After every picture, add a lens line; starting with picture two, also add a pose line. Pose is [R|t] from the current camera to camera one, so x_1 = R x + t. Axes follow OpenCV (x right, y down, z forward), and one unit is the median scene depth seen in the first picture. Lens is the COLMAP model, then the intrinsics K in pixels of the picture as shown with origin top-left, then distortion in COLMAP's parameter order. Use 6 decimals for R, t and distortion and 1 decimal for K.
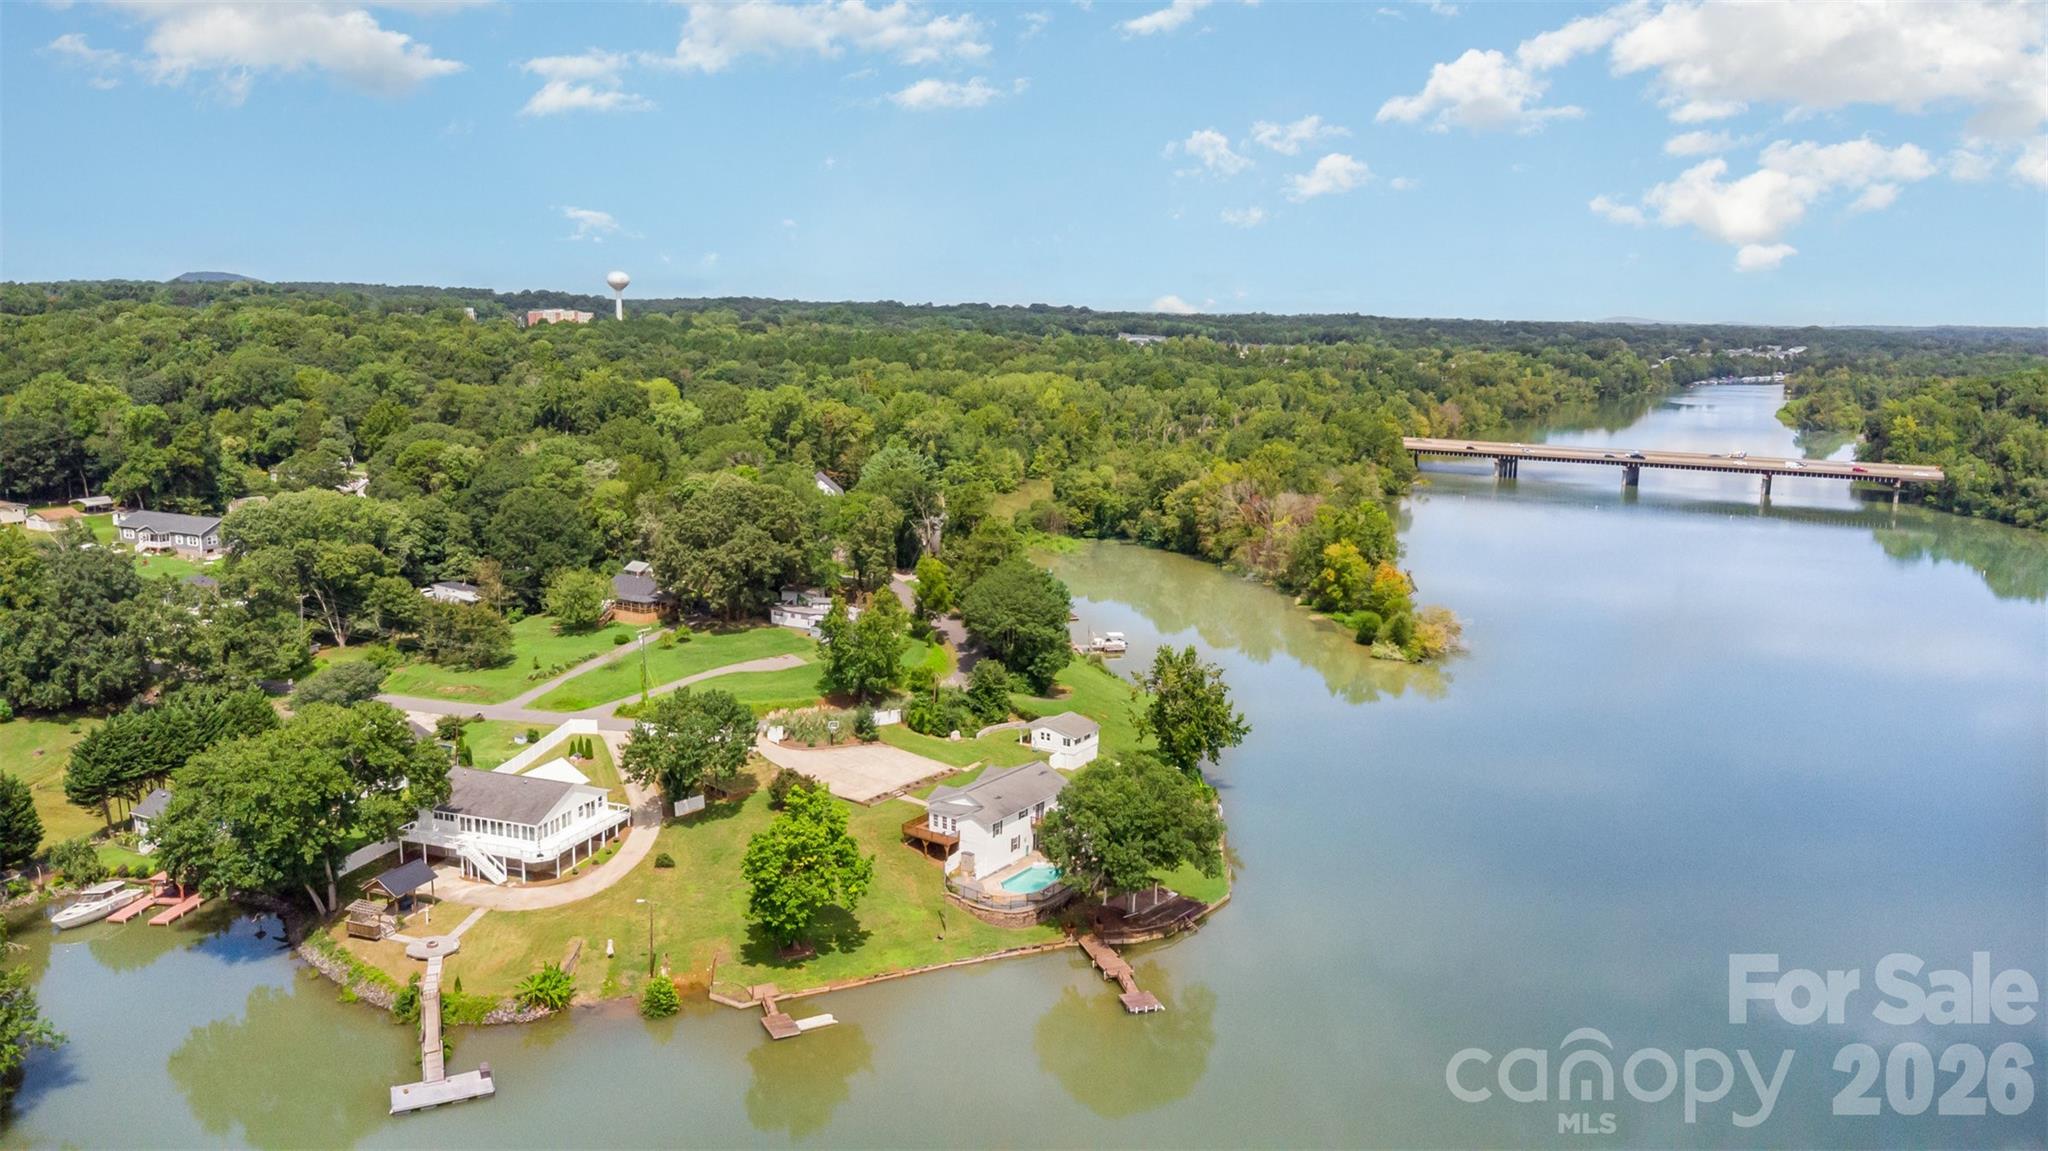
lens RADIAL K [[1484.4, 0, 1024.0], [0, 1484.4, 575.5], [0, 0, 1]] dist [0.040909, -0.046811]
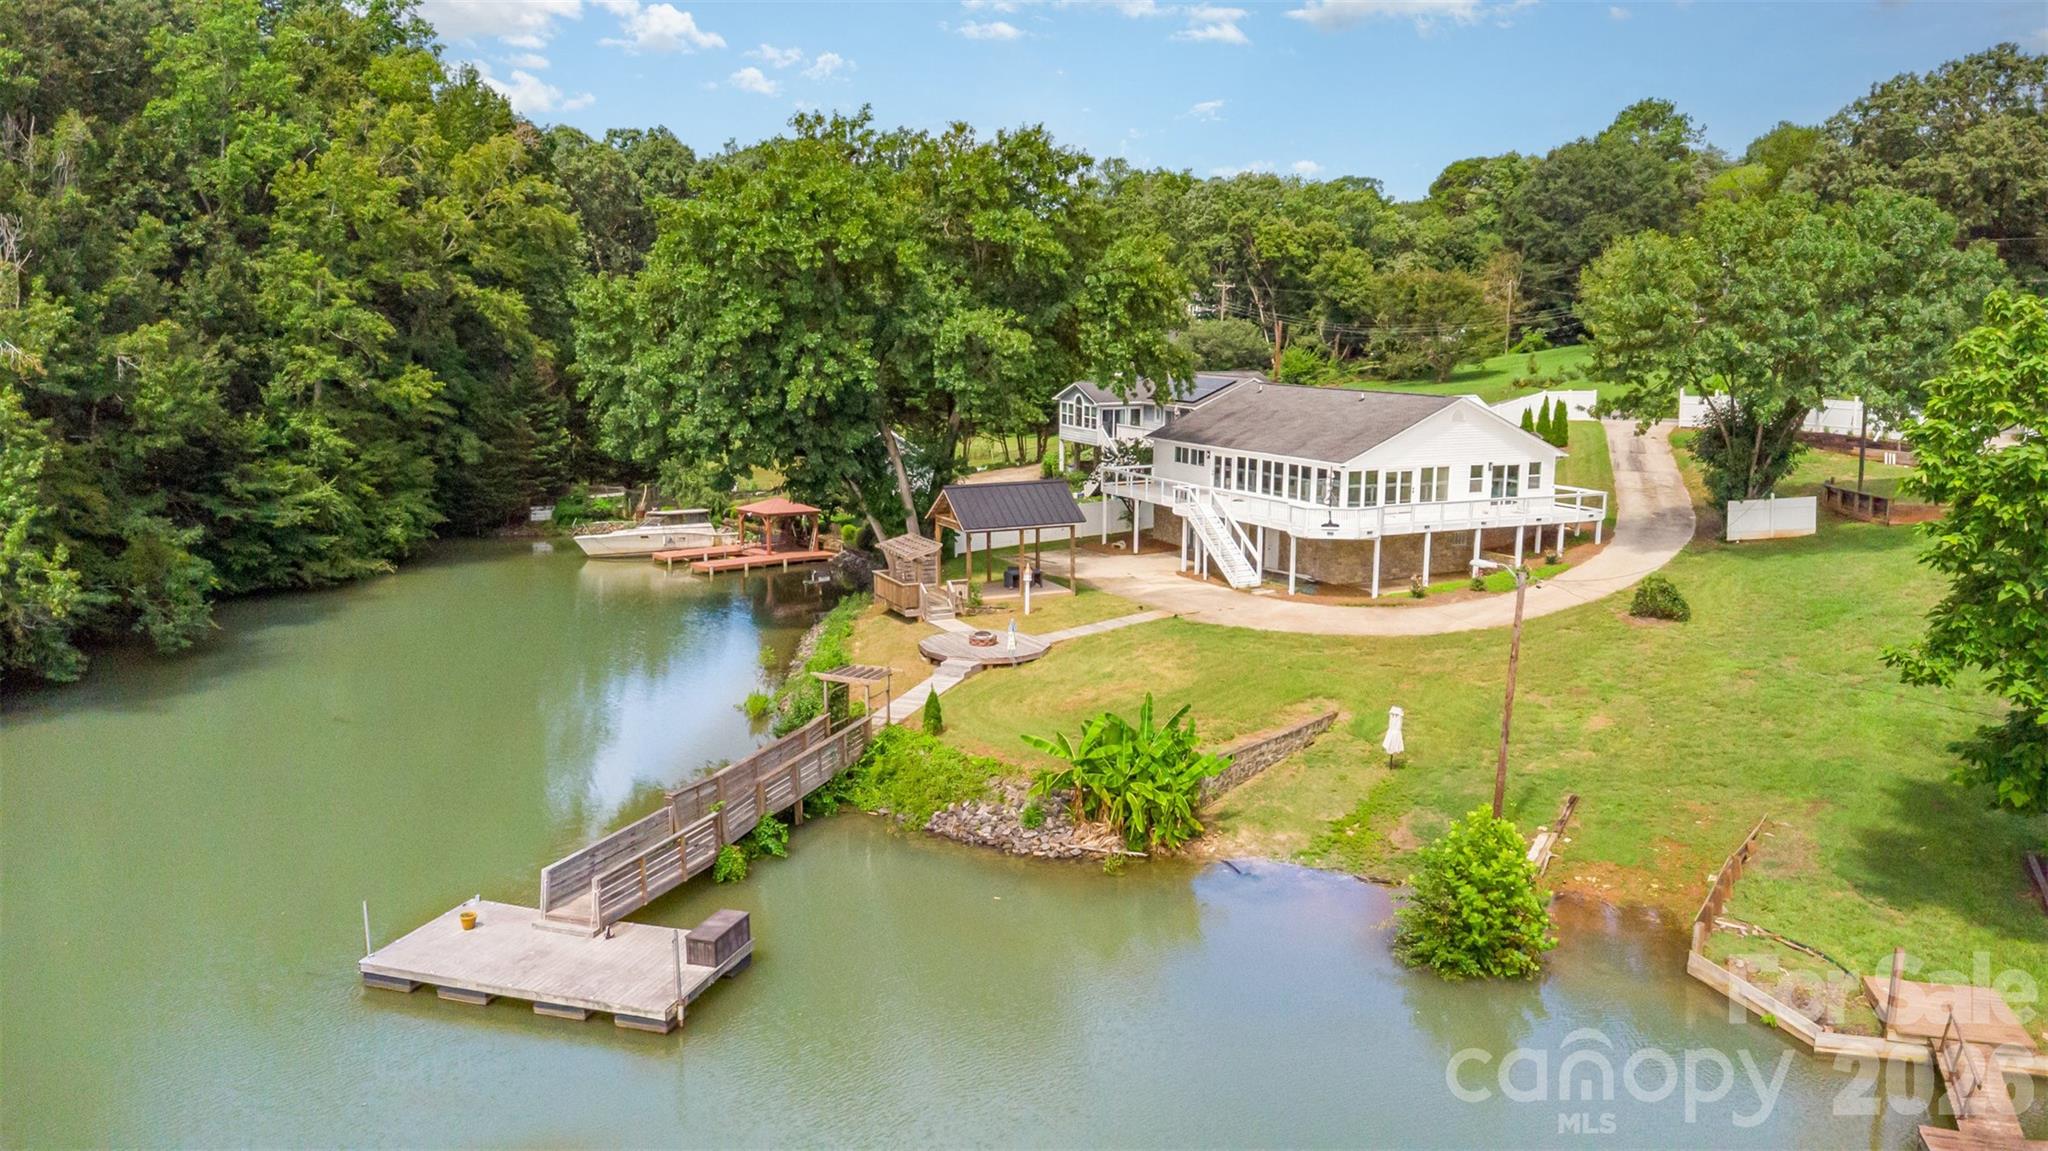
lens RADIAL K [[1484.4, 0, 1024.0], [0, 1484.4, 575.5], [0, 0, 1]] dist [0.040909, -0.046811]
pose [[0.732228, 0.108938, -0.672291, -0.088359], [-0.116649, 0.992598, 0.033792, 0.148185], [0.670996, 0.053678, 0.739516, 0.492418]]
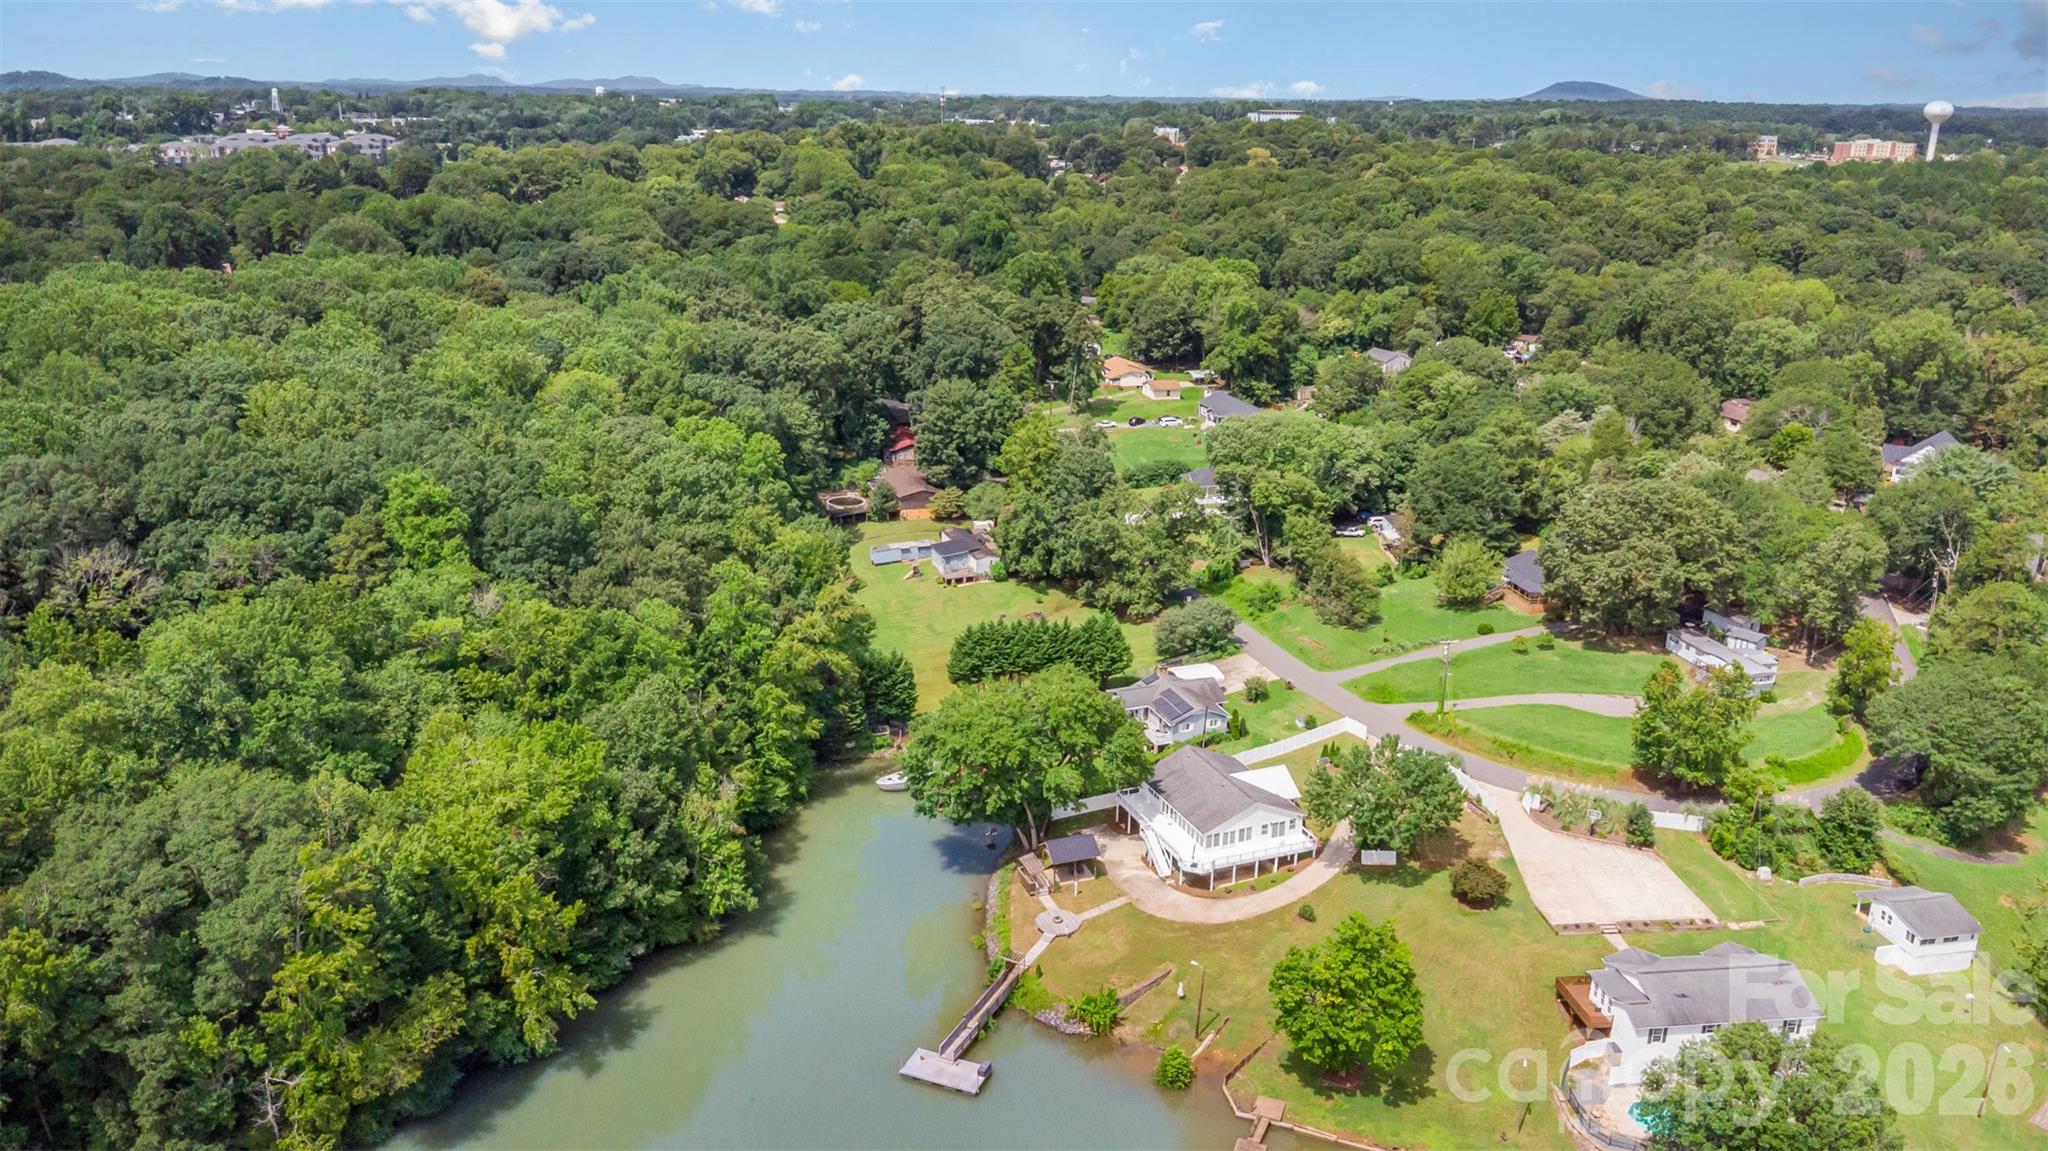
lens RADIAL K [[1484.4, 0, 1024.0], [0, 1484.4, 575.5], [0, 0, 1]] dist [0.040909, -0.046811]
pose [[0.673838, 0.220684, -0.705153, 0.206247], [-0.133127, 0.974998, 0.177919, -0.130143], [0.726787, -0.026014, 0.686370, 0.164107]]
